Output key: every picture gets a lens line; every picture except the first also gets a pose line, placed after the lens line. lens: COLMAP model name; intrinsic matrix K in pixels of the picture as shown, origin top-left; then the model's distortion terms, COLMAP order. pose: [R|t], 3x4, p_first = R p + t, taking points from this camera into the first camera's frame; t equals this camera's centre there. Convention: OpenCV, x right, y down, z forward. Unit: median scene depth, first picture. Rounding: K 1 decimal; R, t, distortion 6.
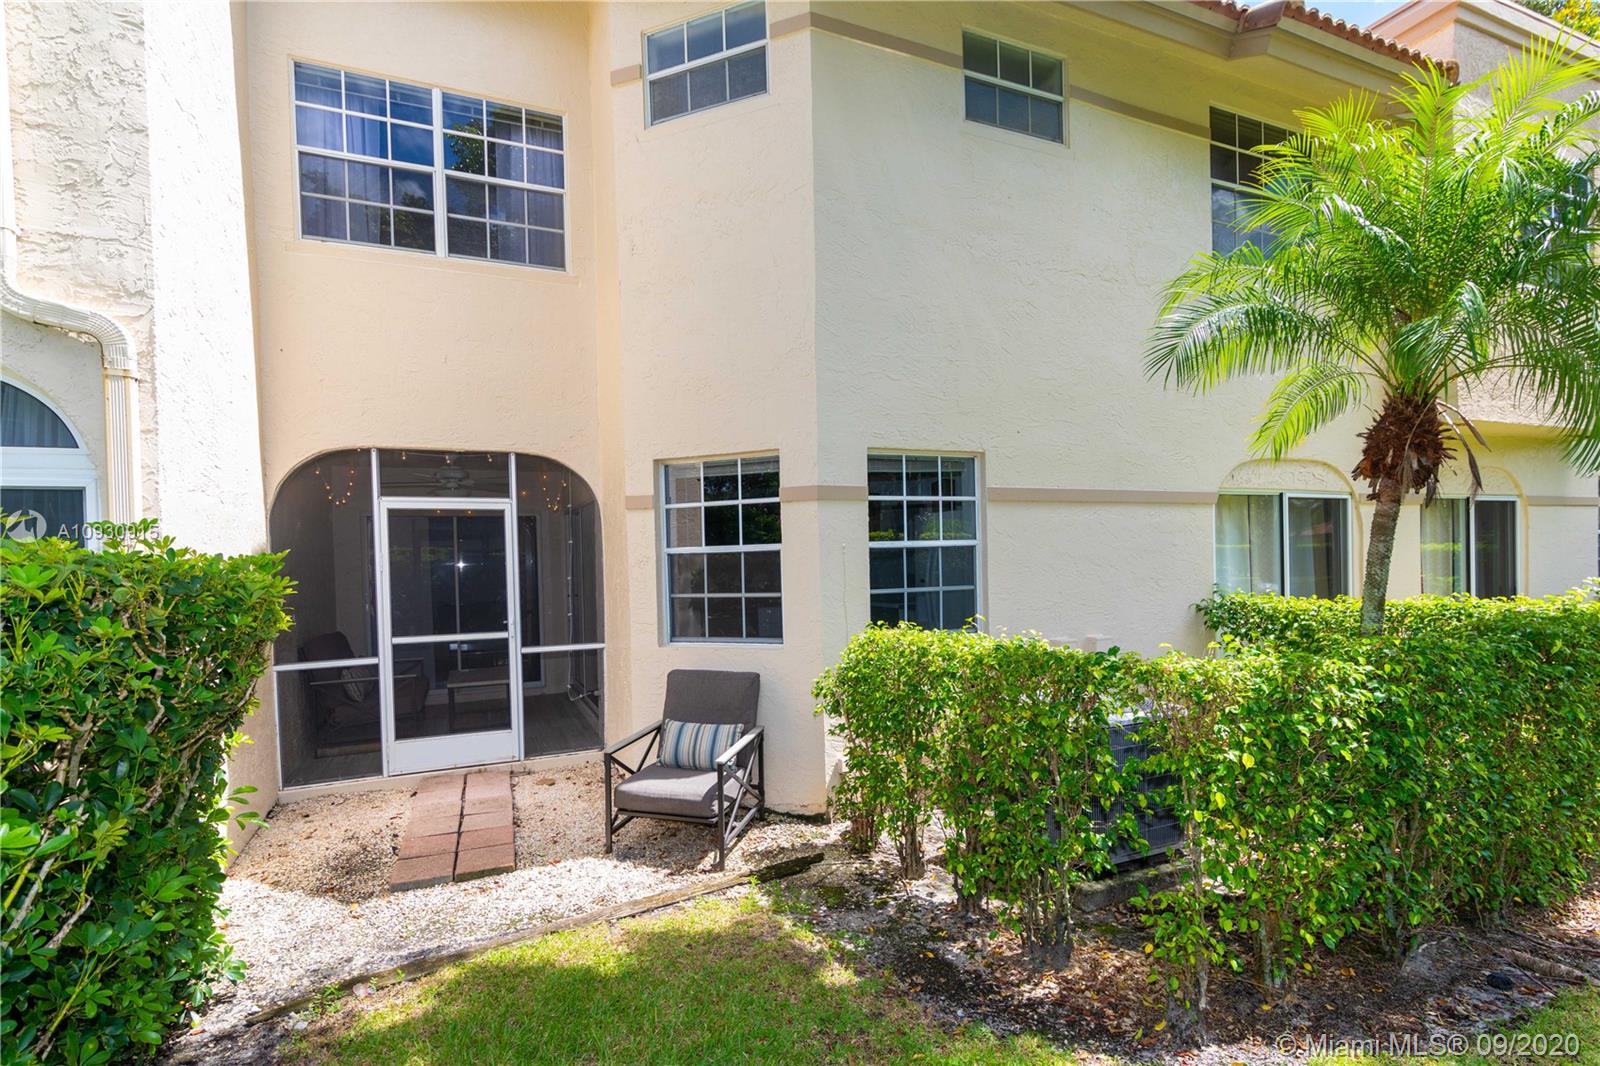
lens RADIAL K [[754.2, 0, 790.0], [0, 754.2, 568.7], [0, 0, 1]] dist [0.003311, -0.001226]
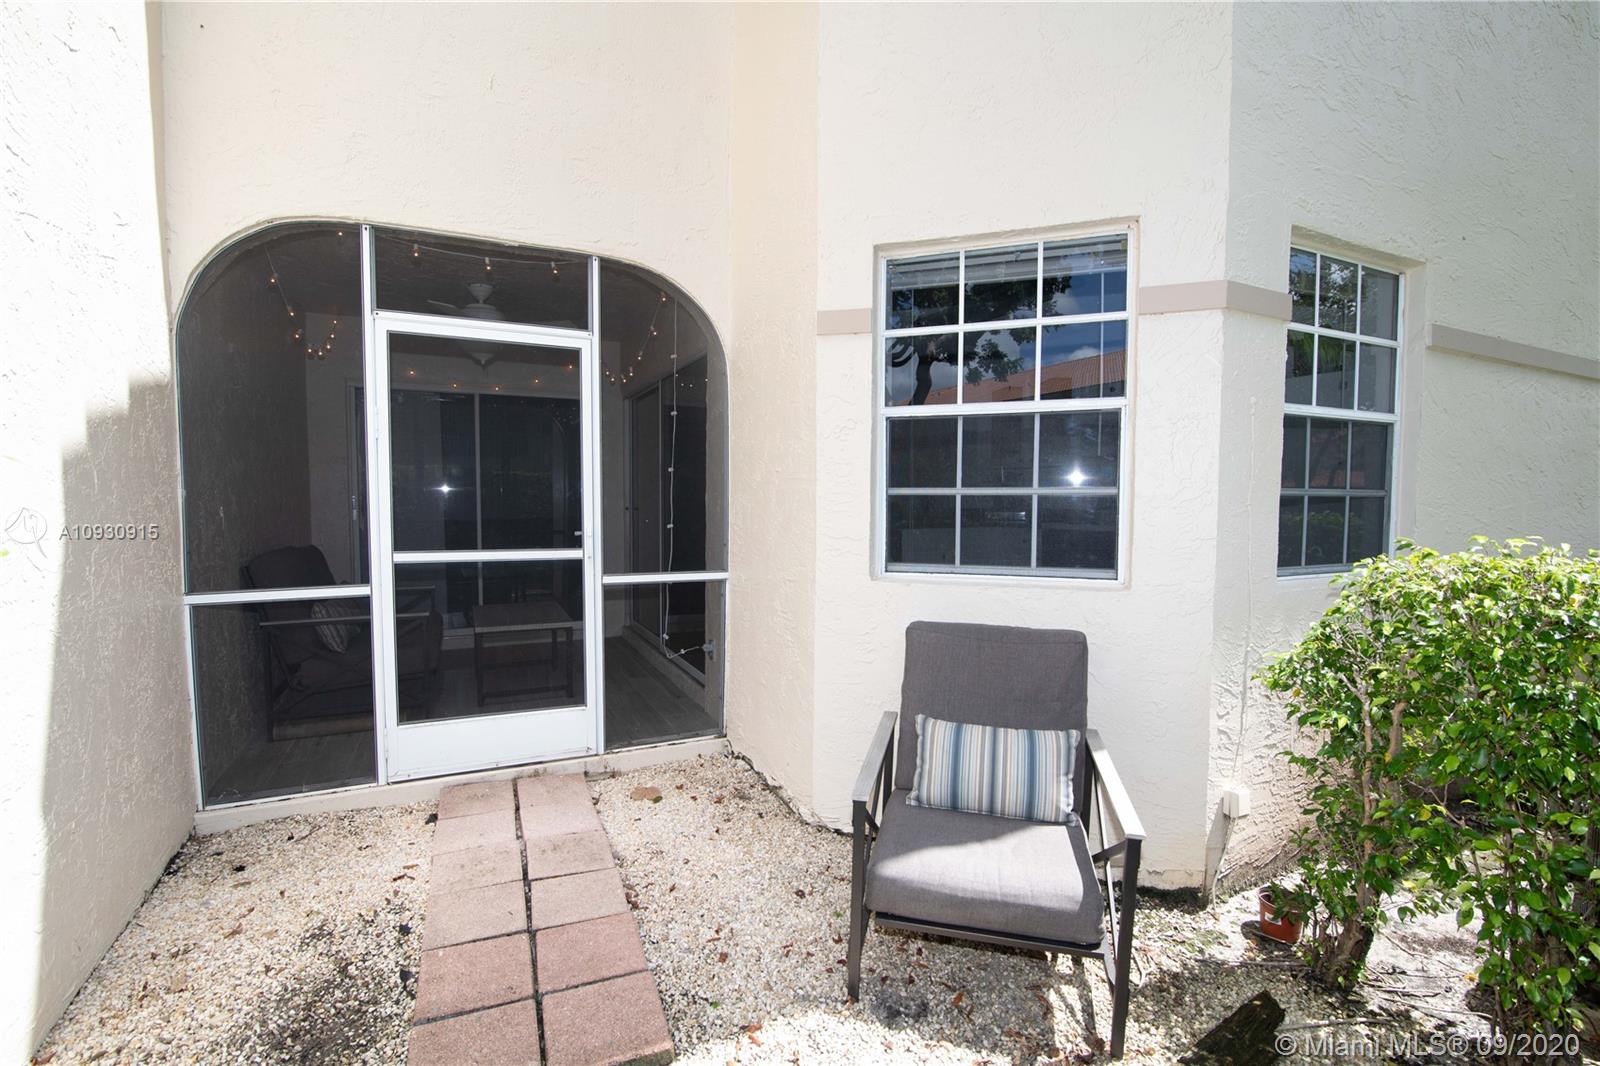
lens RADIAL K [[754.2, 0, 797.1], [0, 754.2, 535.2], [0, 0, 1]] dist [0.003311, -0.001226]
pose [[0.999429, 0.028136, 0.018736, -0.226405], [-0.028907, 0.998688, 0.042270, 0.044162], [-0.017522, -0.042788, 0.998931, 0.409219]]
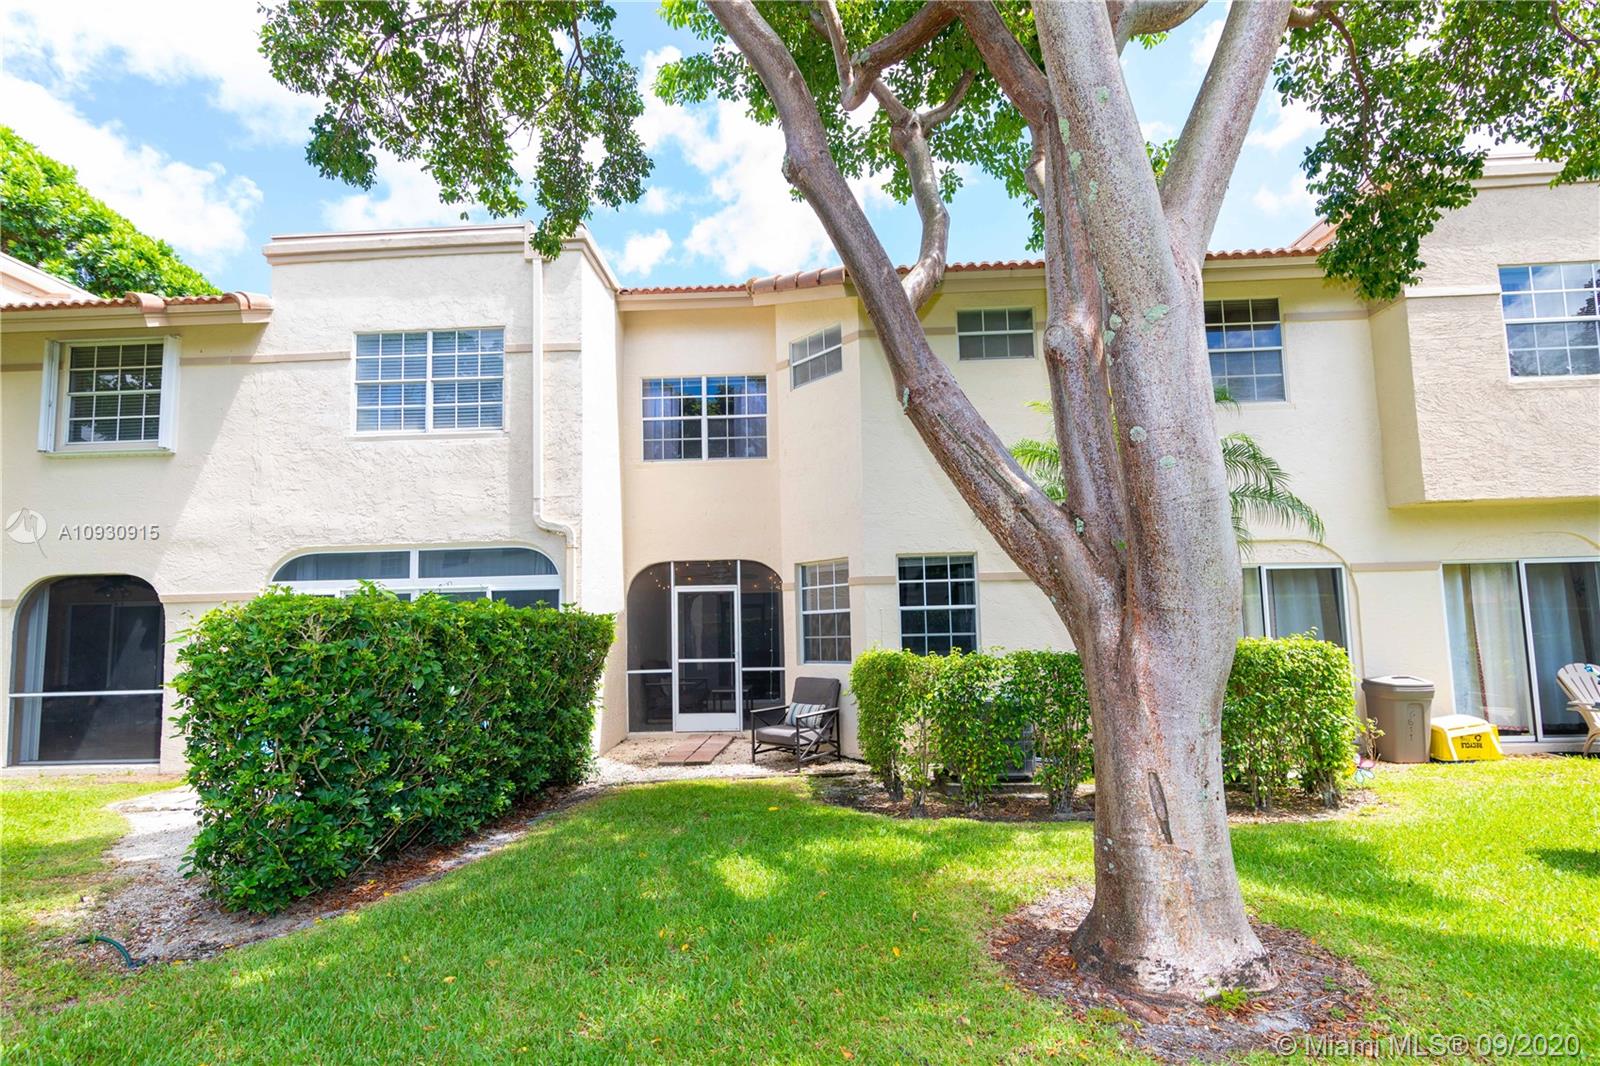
lens RADIAL K [[754.2, 0, 788.0], [0, 754.2, 566.3], [0, 0, 1]] dist [0.003311, -0.001226]
pose [[0.899144, -0.032986, -0.436408, 0.577487], [-0.007166, 0.995912, -0.090041, 0.027598], [0.437594, 0.084087, 0.895232, -0.625770]]
